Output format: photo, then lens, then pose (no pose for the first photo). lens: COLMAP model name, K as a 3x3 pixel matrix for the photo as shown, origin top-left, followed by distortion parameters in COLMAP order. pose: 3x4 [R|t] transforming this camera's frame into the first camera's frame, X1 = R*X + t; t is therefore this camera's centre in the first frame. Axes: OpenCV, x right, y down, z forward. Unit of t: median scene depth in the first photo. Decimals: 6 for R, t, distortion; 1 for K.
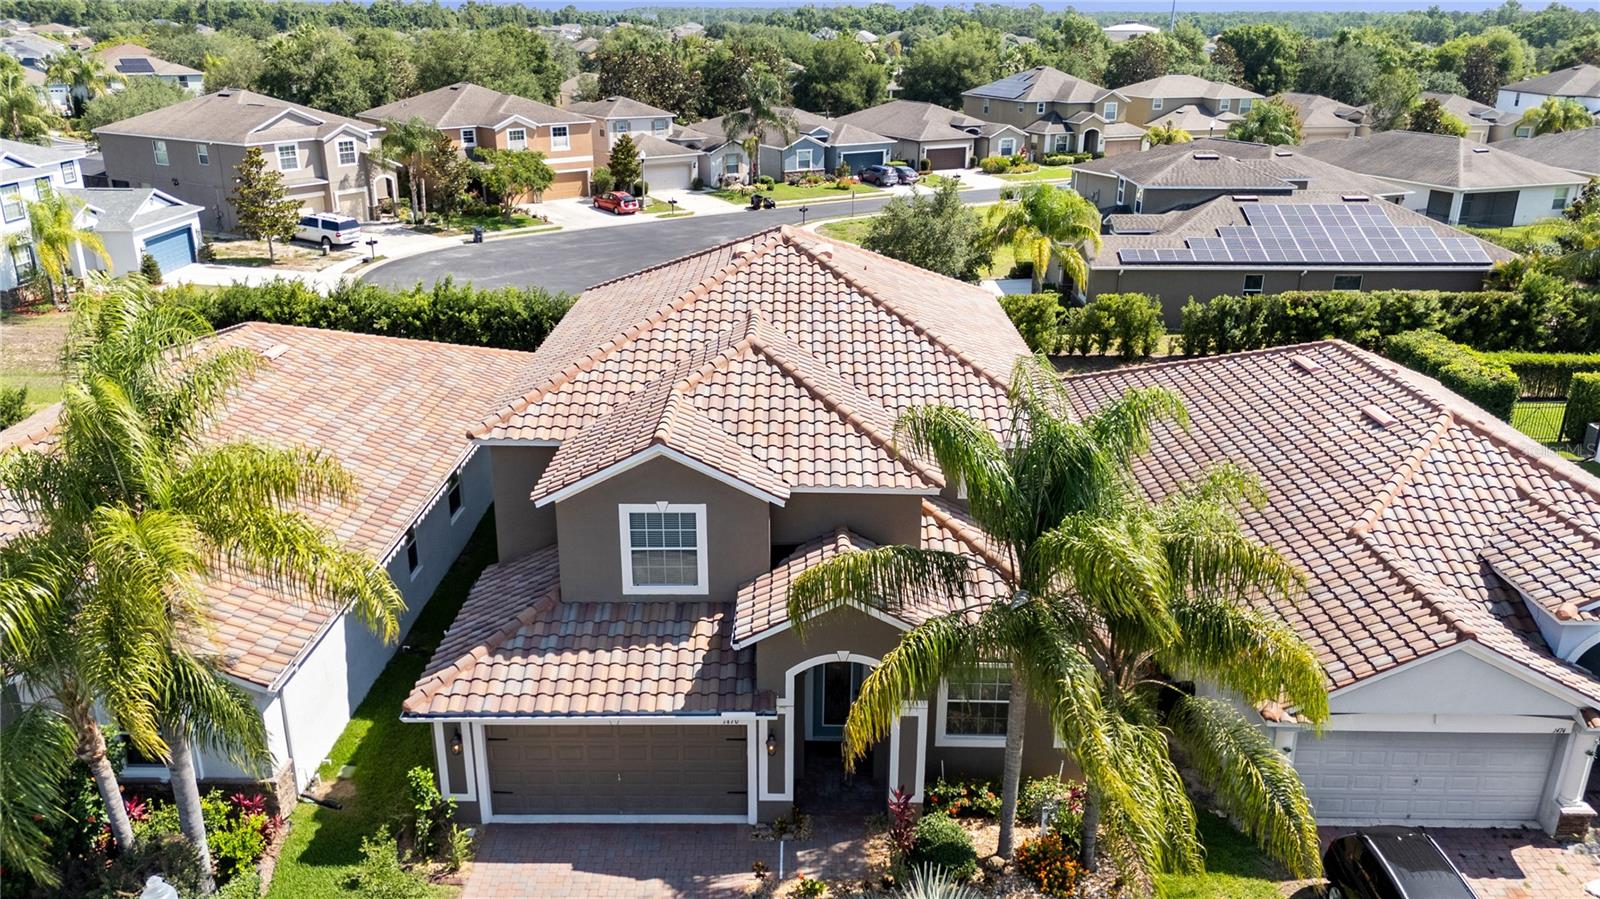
lens RADIAL K [[1201.2, 0, 800.0], [0, 1201.2, 449.5], [0, 0, 1]] dist [0.001091, 0.000017]
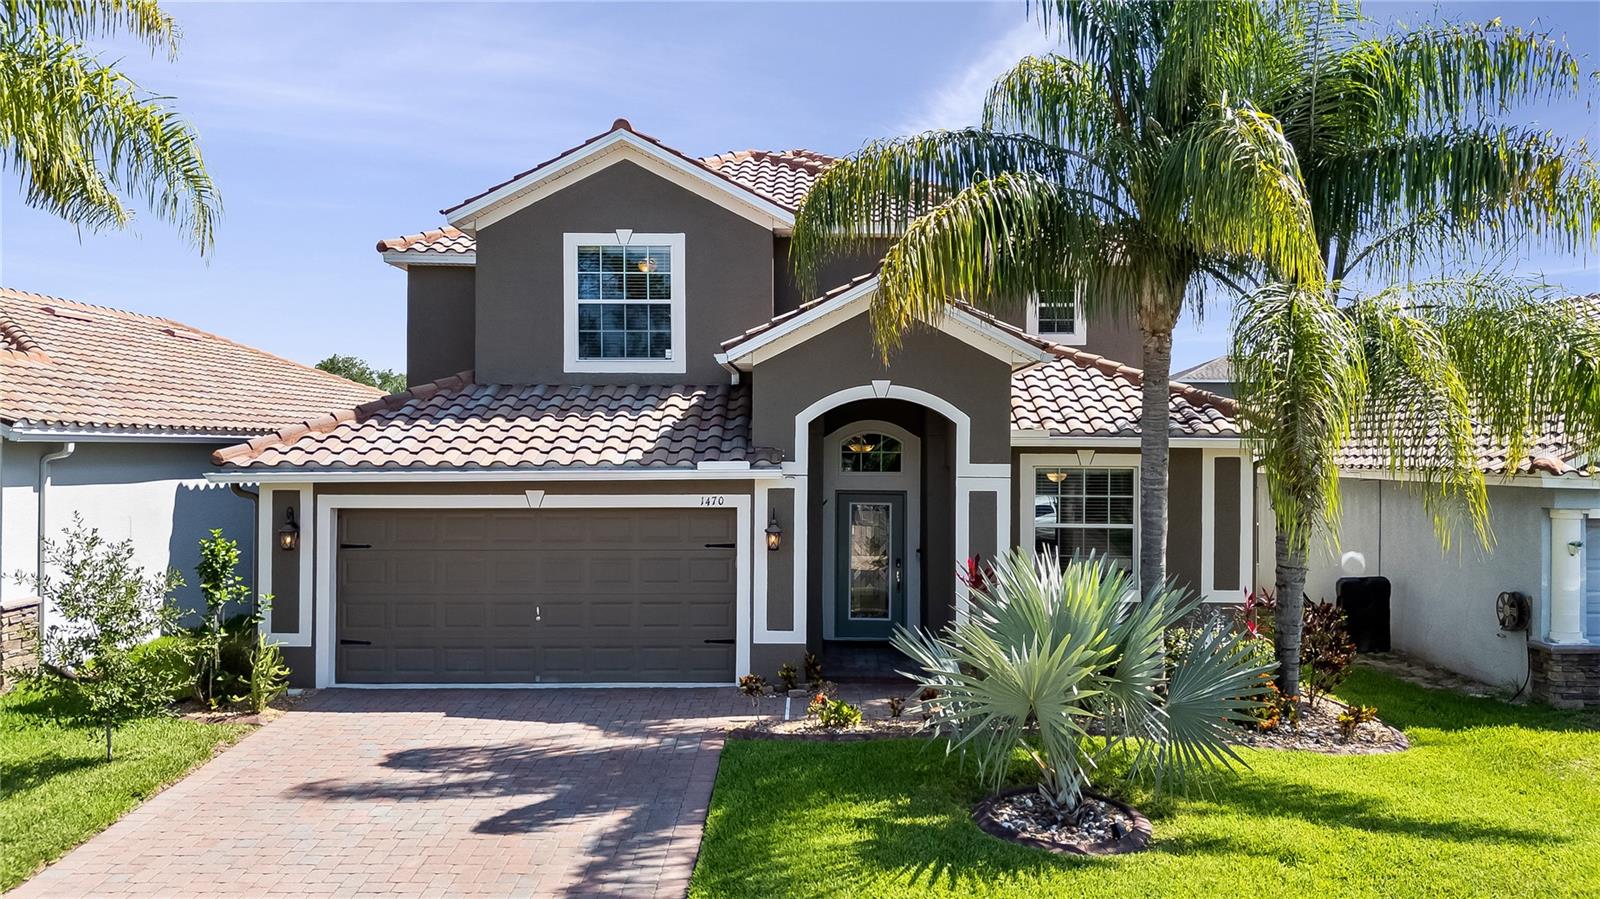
lens RADIAL K [[1290.7, 0, 800.0], [0, 1290.7, 449.5], [0, 0, 1]] dist [0.001476, -0.001658]
pose [[0.999922, -0.000840, -0.012473, -0.000571], [-0.003416, 0.941413, -0.337239, 0.426200], [0.012025, 0.337255, 0.941337, 0.320869]]
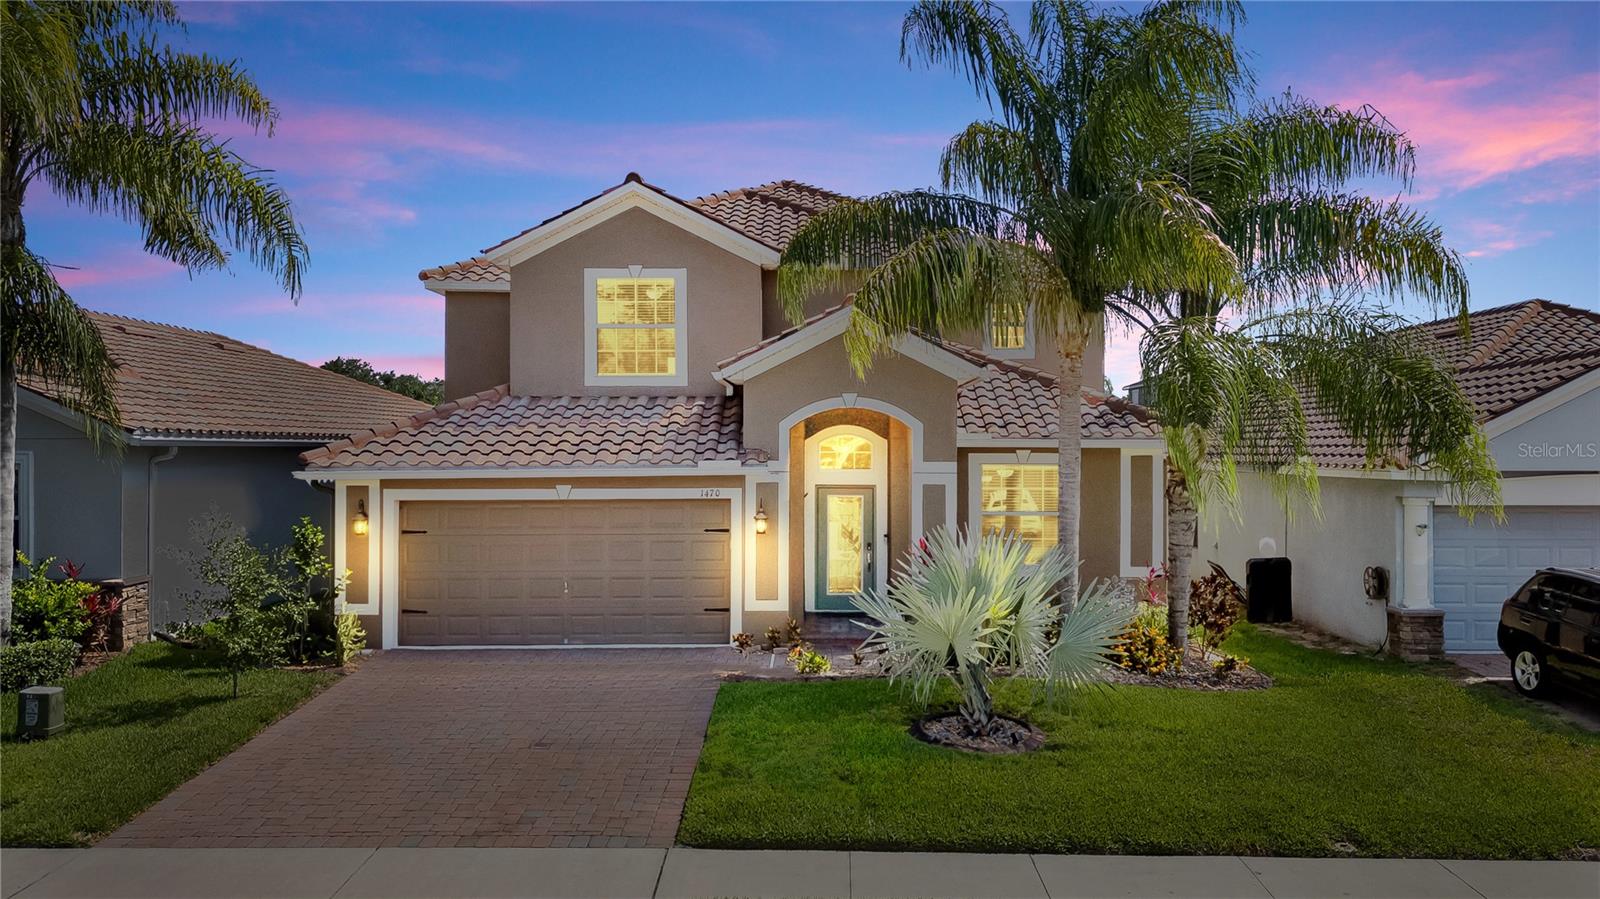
lens RADIAL K [[1201.2, 0, 800.0], [0, 1201.2, 449.5], [0, 0, 1]] dist [0.001091, 0.000017]
pose [[0.999968, -0.004104, -0.006810, 0.007077], [0.001565, 0.941327, -0.337493, 0.454603], [0.007795, 0.337472, 0.941303, 0.240527]]
